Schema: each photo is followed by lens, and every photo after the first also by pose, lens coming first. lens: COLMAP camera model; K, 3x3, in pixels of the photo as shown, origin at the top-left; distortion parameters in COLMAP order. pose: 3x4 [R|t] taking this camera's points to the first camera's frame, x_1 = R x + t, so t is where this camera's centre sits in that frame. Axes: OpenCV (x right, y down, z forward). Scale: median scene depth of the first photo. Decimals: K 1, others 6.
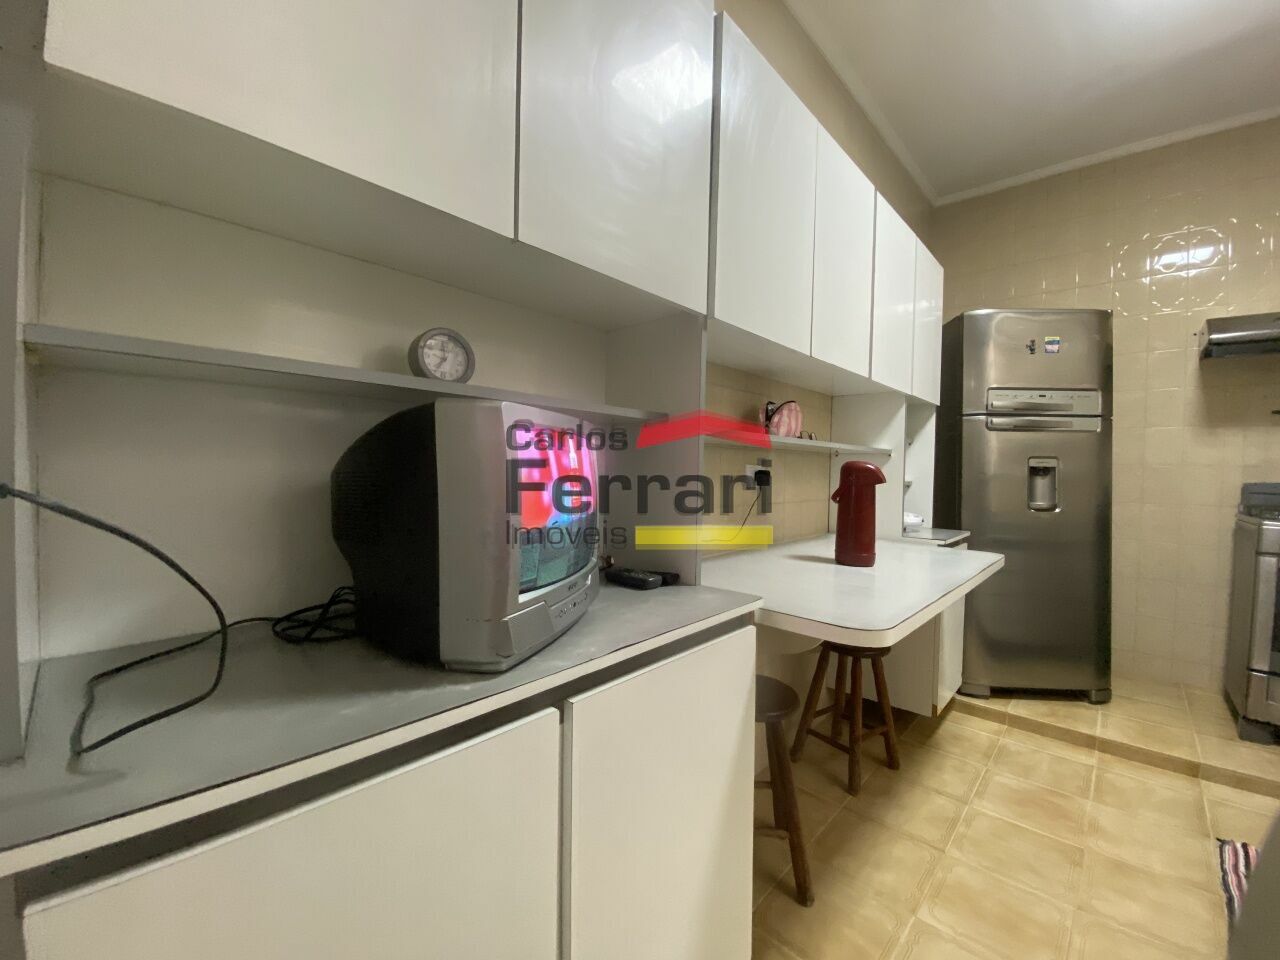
lens RADIAL K [[510.1, 0, 640.0], [0, 510.1, 480.0], [0, 0, 1]] dist [0.001728, -0.011957]
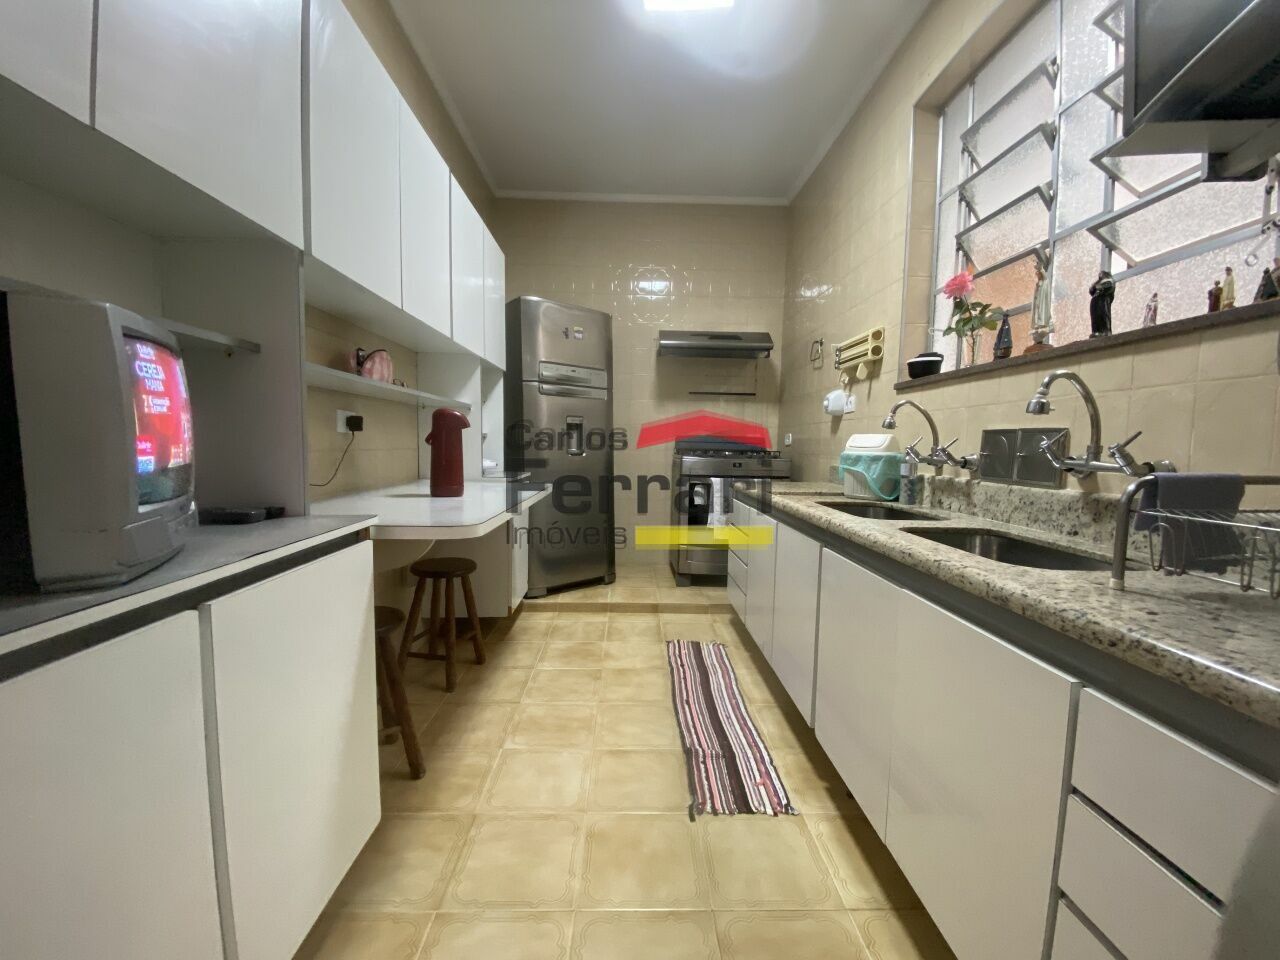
lens RADIAL K [[524.7, 0, 640.0], [0, 524.7, 480.0], [0, 0, 1]] dist [0.047894, -0.000353]
pose [[0.710568, -0.055315, 0.701451, -0.105857], [0.012270, 0.997728, 0.066250, 0.042685], [-0.703522, -0.038468, 0.709632, -0.167243]]
